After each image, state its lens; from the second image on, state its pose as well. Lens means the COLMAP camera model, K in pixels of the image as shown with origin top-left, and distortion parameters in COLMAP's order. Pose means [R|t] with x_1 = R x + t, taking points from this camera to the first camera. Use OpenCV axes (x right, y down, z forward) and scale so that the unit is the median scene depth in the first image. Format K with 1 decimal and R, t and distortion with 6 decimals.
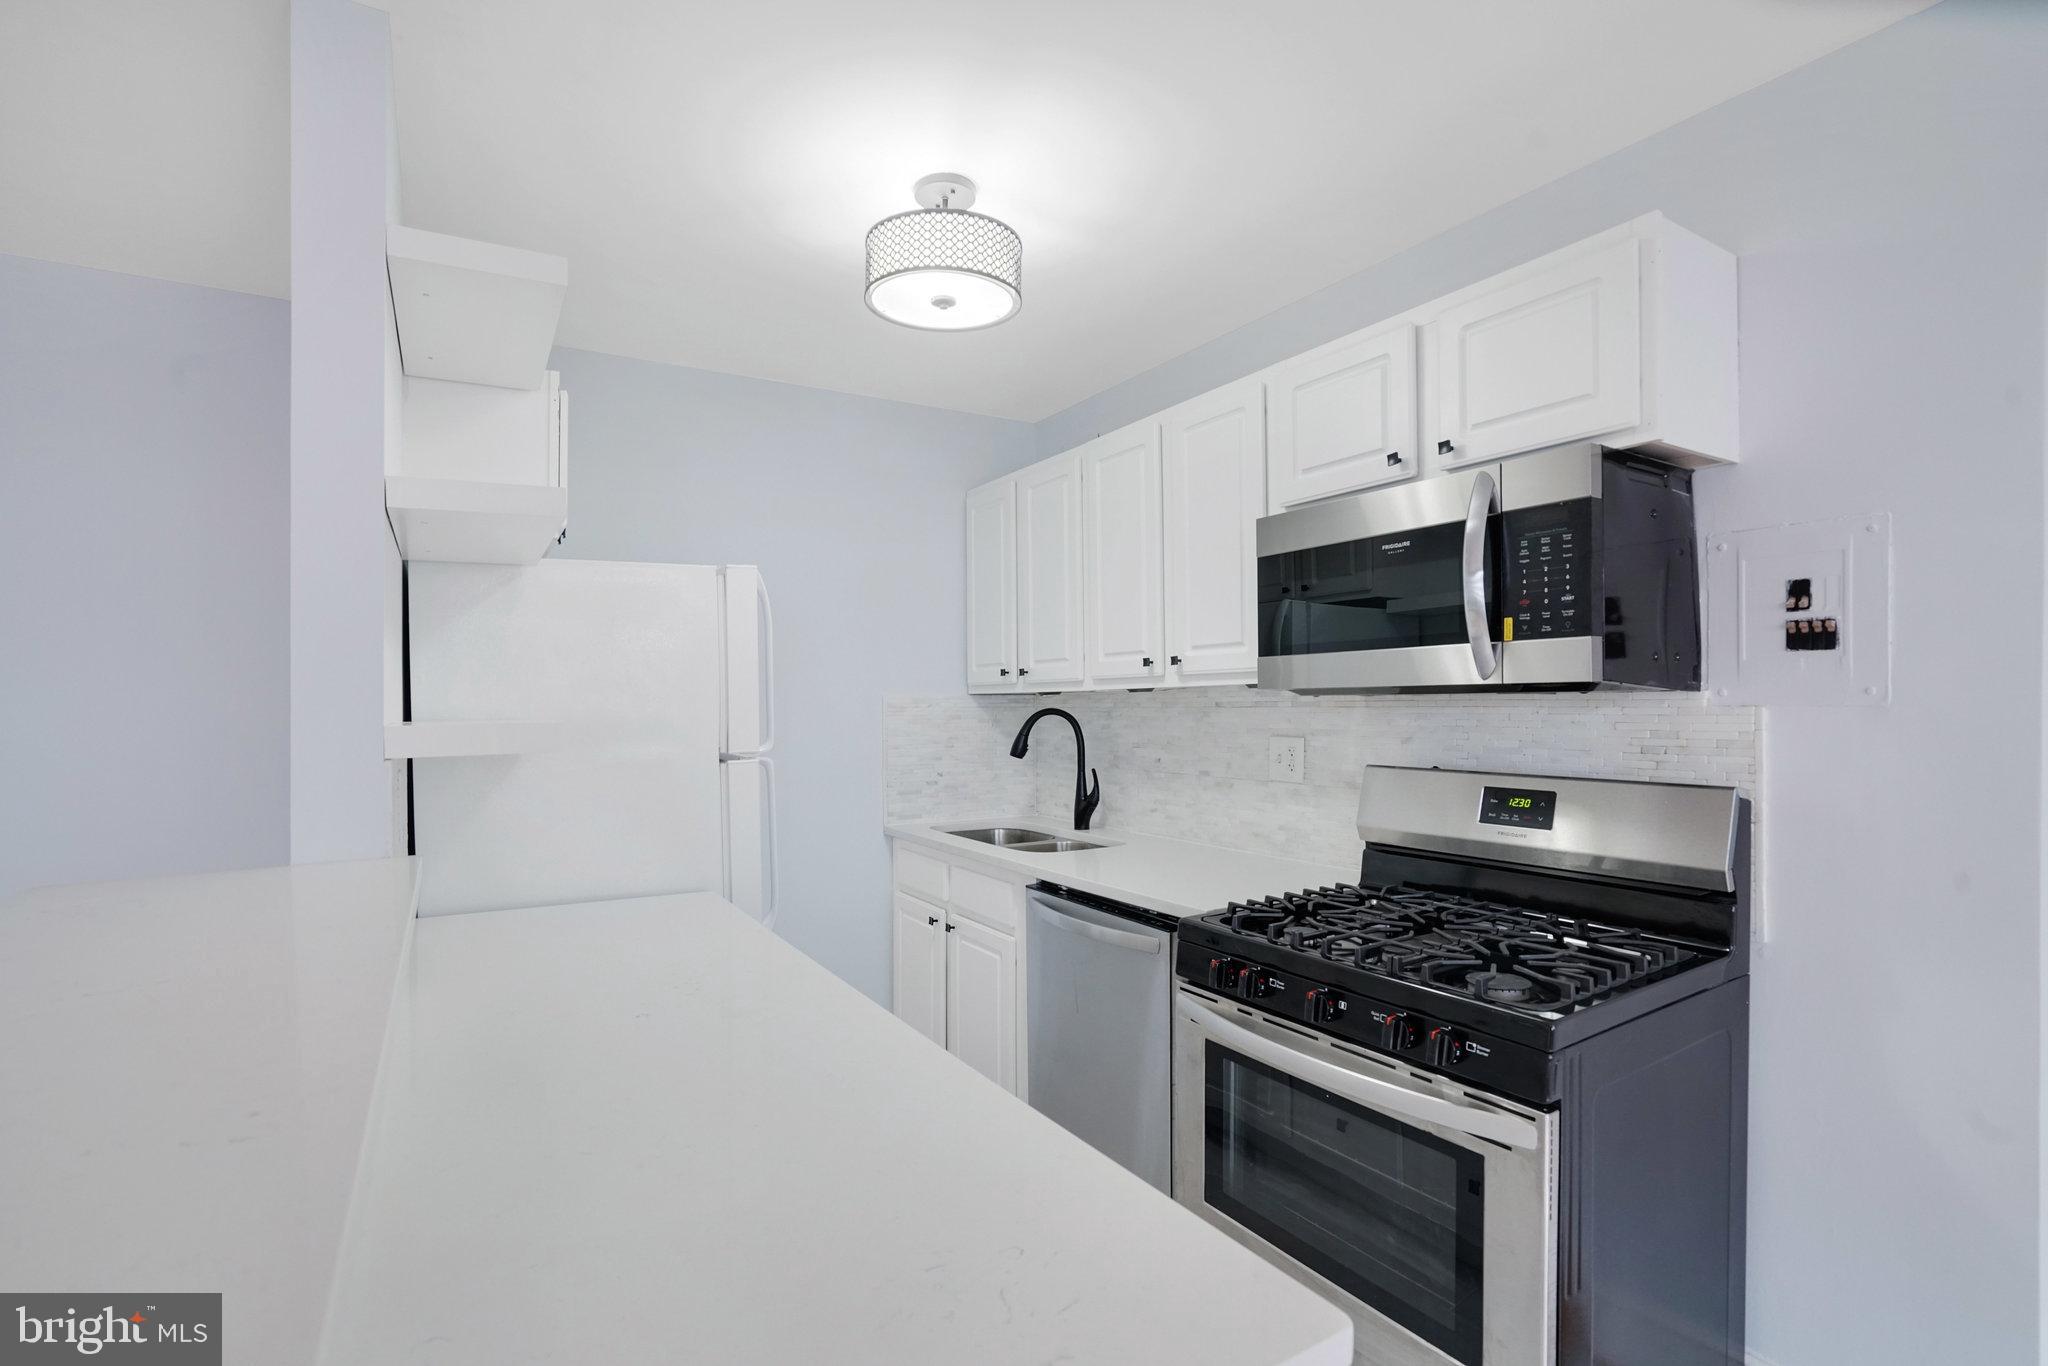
lens RADIAL K [[958.3, 0, 1013.2], [0, 958.3, 706.7], [0, 0, 1]] dist [-0.054497, 0.015246]
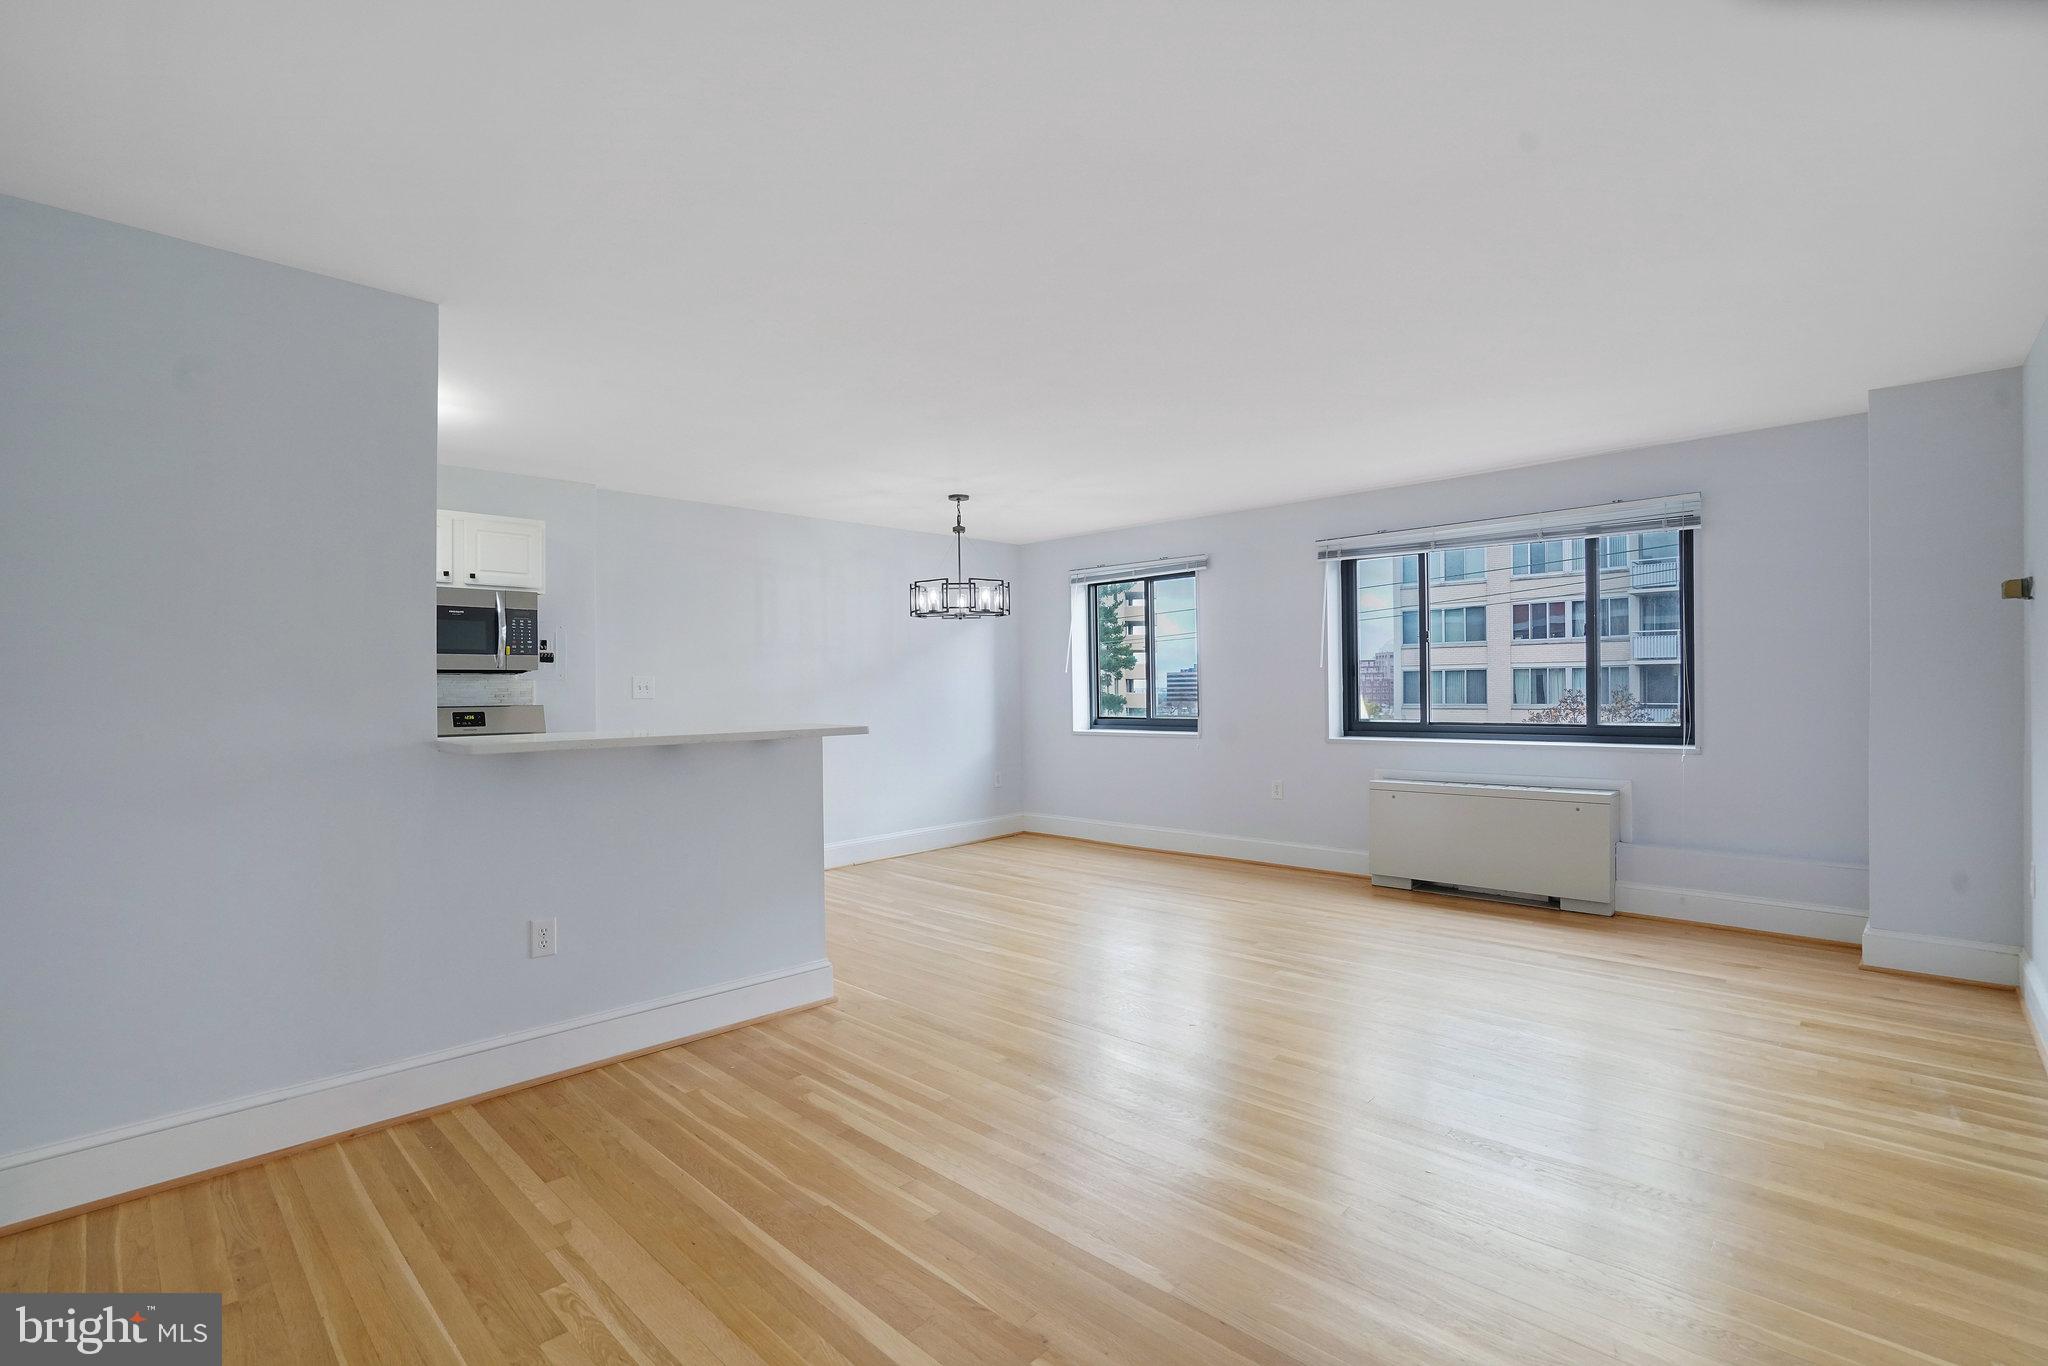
lens RADIAL K [[947.5, 0, 1024.0], [0, 947.5, 683.0], [0, 0, 1]] dist [-0.031603, 0.000992]
pose [[-0.265658, 0.015688, 0.963940, -2.245589], [0.016570, 0.999794, -0.011705, 0.063113], [-0.963925, 0.012863, -0.265864, 0.239530]]
